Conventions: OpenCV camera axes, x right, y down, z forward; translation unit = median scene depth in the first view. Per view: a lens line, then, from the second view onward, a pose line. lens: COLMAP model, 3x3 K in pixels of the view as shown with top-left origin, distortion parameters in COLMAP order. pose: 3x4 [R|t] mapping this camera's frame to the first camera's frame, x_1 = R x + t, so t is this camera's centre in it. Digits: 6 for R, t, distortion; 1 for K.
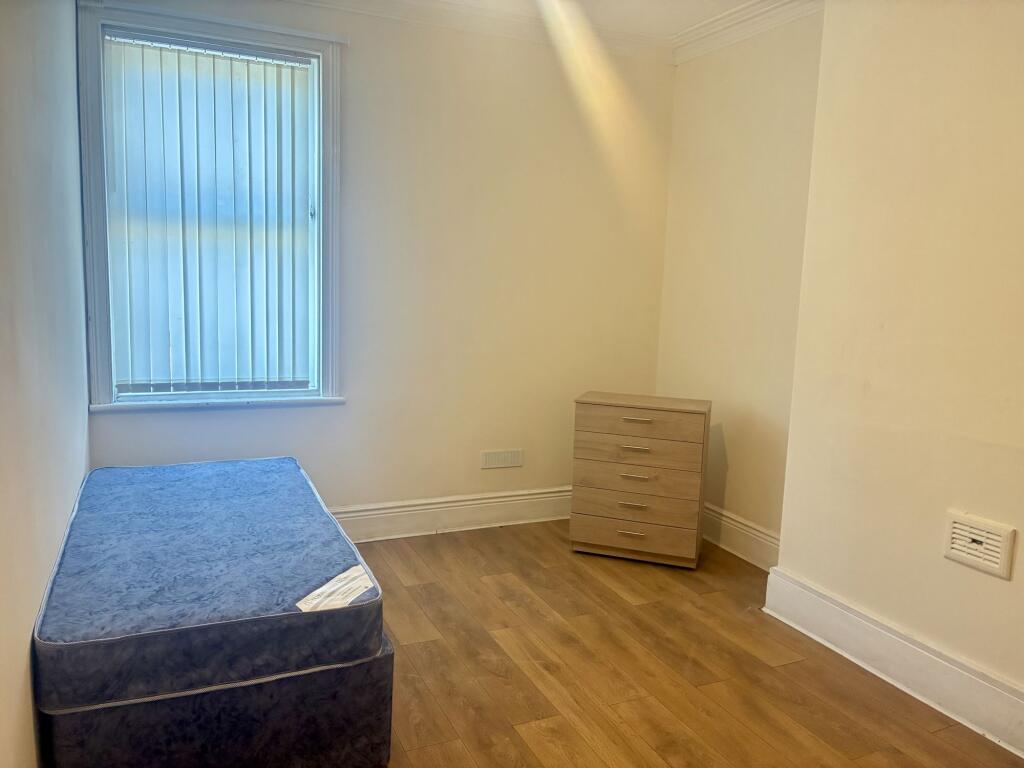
lens RADIAL K [[781.5, 0, 514.8], [0, 781.5, 384.0], [0, 0, 1]] dist [0.041406, -0.021691]
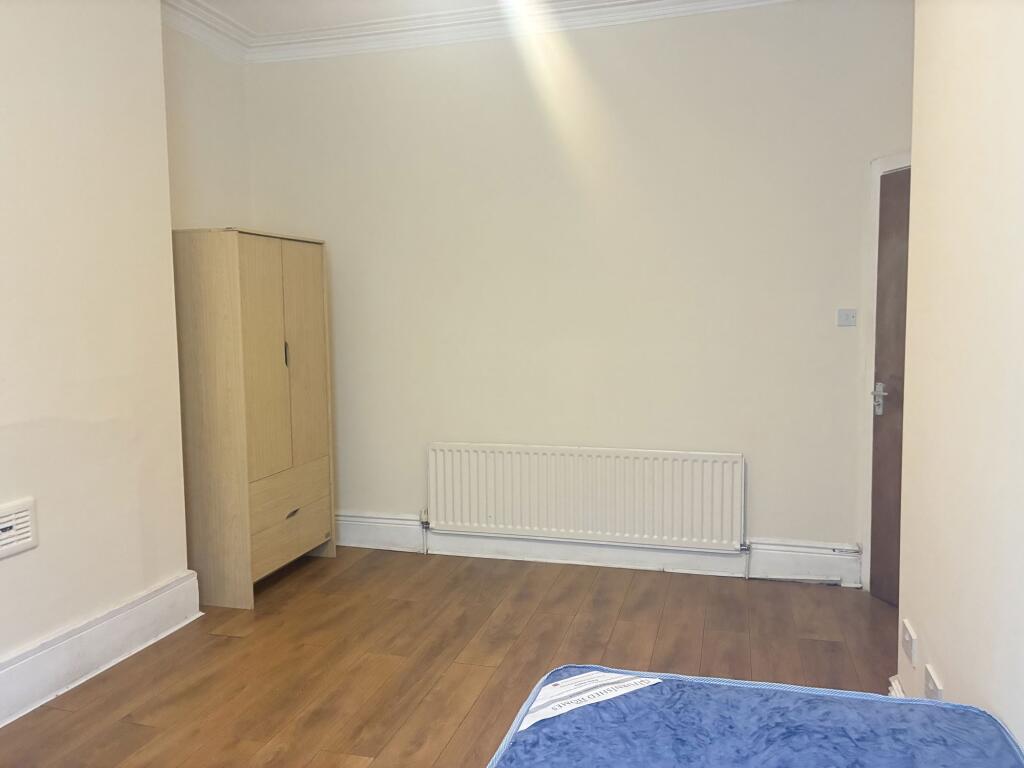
lens RADIAL K [[781.5, 0, 515.5], [0, 781.5, 384.4], [0, 0, 1]] dist [0.041406, -0.021691]
pose [[-0.757647, -0.076856, 0.648123, -0.521268], [0.073648, 0.976632, 0.201904, -0.128766], [-0.648496, 0.200705, -0.734283, 1.297912]]
